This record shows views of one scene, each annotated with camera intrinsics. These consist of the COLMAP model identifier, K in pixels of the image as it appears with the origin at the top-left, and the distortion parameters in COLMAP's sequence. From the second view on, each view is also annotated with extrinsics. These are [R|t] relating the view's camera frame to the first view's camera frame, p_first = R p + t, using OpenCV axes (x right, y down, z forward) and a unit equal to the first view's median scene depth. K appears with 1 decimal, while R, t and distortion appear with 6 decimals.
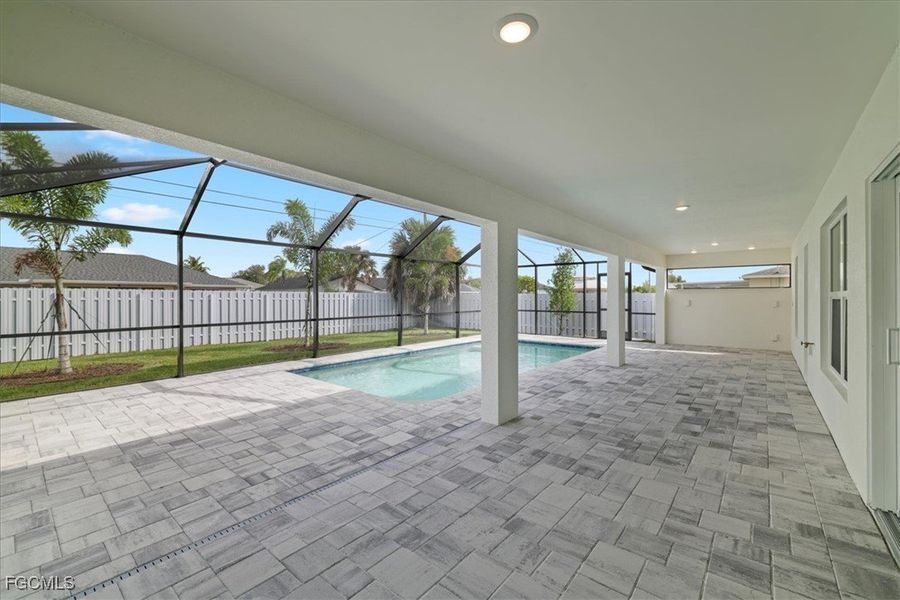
lens RADIAL K [[380.0, 0, 449.5], [0, 380.0, 299.3], [0, 0, 1]] dist [0.000267, -0.000367]
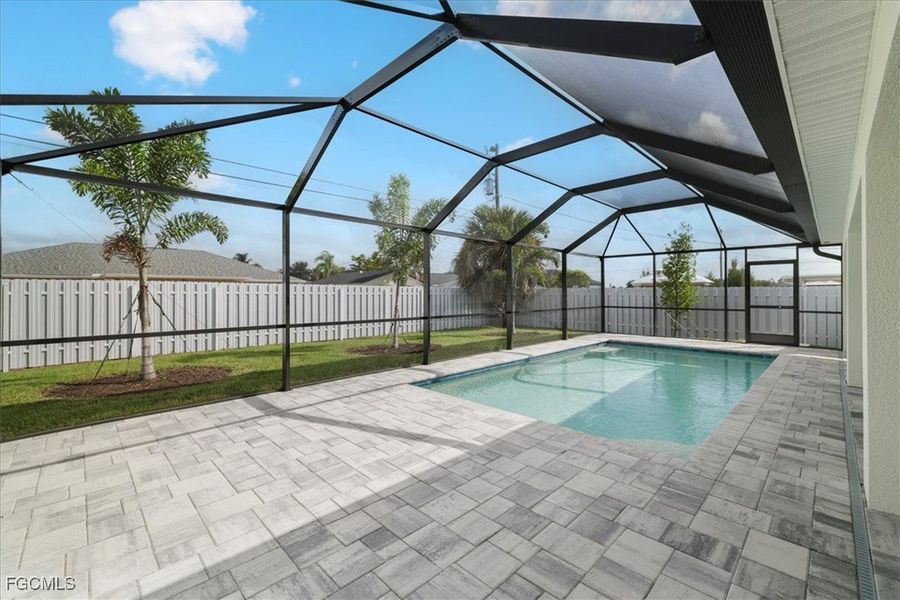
lens RADIAL K [[380.0, 0, 444.0], [0, 380.0, 294.8], [0, 0, 1]] dist [0.000267, -0.000367]
pose [[0.995347, 0.001331, -0.096350, -0.308510], [-0.001435, 0.999998, -0.001010, 0.006527], [0.096348, 0.001144, 0.995347, 0.246059]]
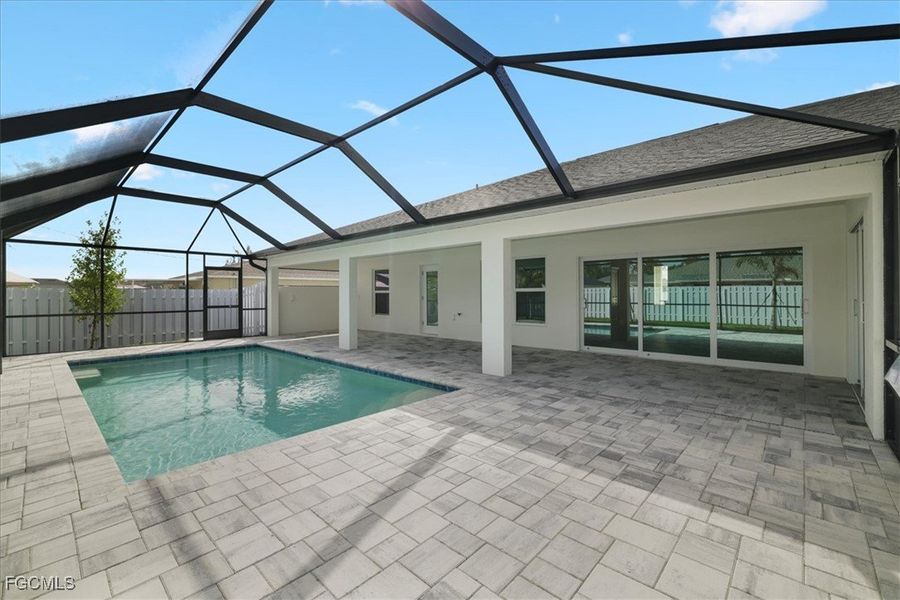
lens RADIAL K [[380.0, 0, 448.4], [0, 380.0, 293.2], [0, 0, 1]] dist [0.000267, -0.000367]
pose [[0.047028, 0.002687, 0.998890, -0.871228], [0.011416, 0.999930, -0.003227, 0.007356], [-0.998828, 0.011555, 0.046994, 0.731250]]
